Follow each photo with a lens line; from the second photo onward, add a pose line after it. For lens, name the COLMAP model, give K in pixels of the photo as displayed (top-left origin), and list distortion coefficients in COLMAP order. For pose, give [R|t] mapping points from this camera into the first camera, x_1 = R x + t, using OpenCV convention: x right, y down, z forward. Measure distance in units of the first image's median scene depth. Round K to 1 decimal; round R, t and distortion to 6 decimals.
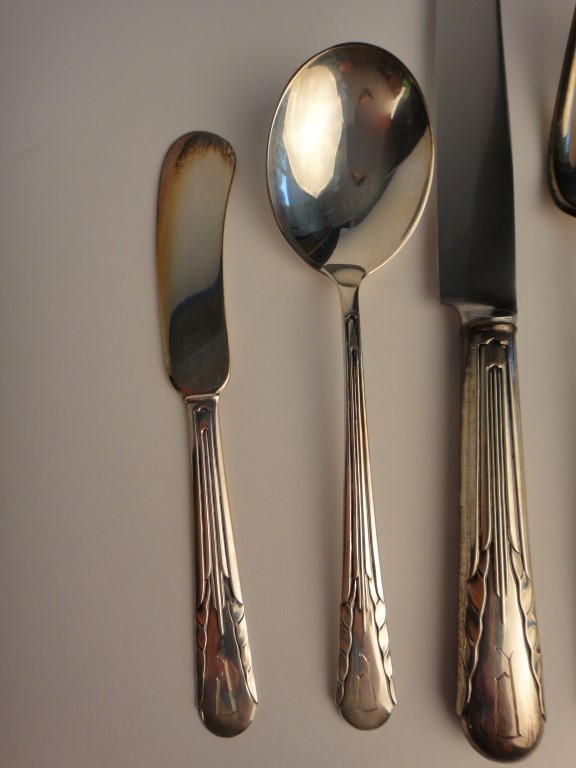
lens RADIAL K [[570.0, 0, 294.4], [0, 570.0, 388.8], [0, 0, 1]] dist [0.035096, -0.011750]
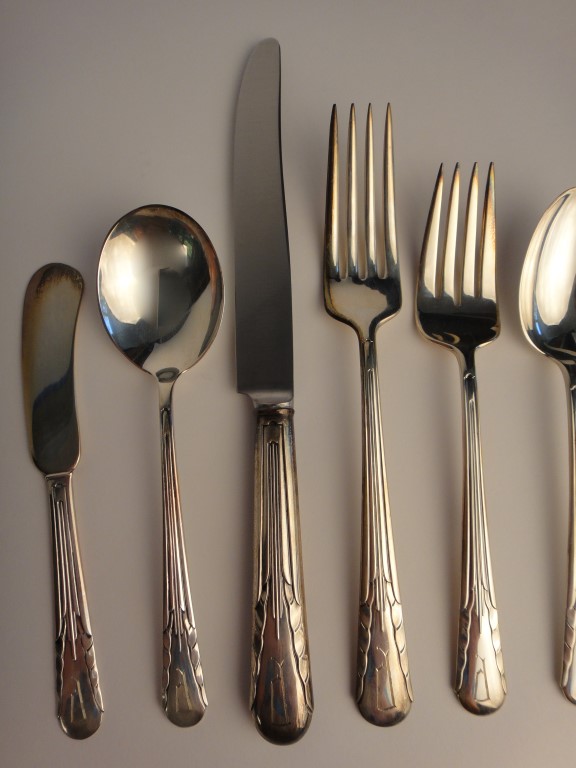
lens RADIAL K [[570.0, 0, 301.2], [0, 570.0, 384.7], [0, 0, 1]] dist [0.035096, -0.011750]
pose [[0.998504, -0.054674, -0.000870, 0.412674], [0.054659, 0.998424, -0.012708, -0.147957], [0.001564, 0.012642, 0.999919, -0.308005]]
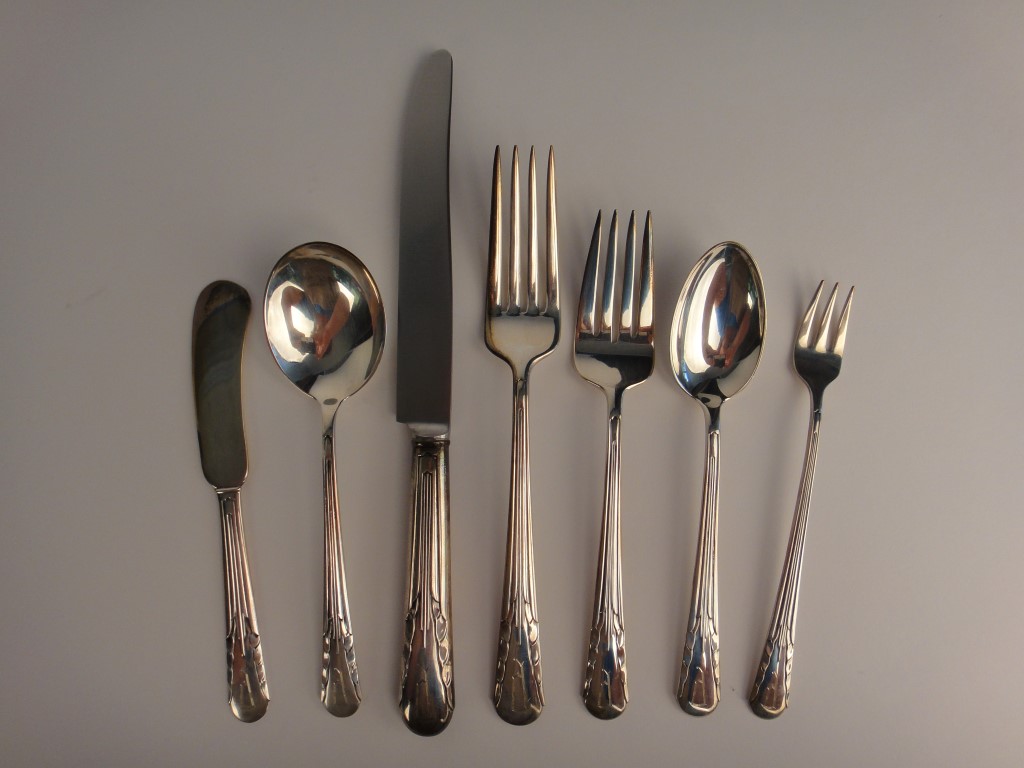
lens RADIAL K [[760.0, 0, 519.5], [0, 760.0, 370.2], [0, 0, 1]] dist [0.035096, -0.011750]
pose [[0.999798, -0.011199, -0.016697, 0.596240], [0.012915, 0.994229, 0.106498, -0.474543], [0.015408, -0.106692, 0.994173, -0.816212]]
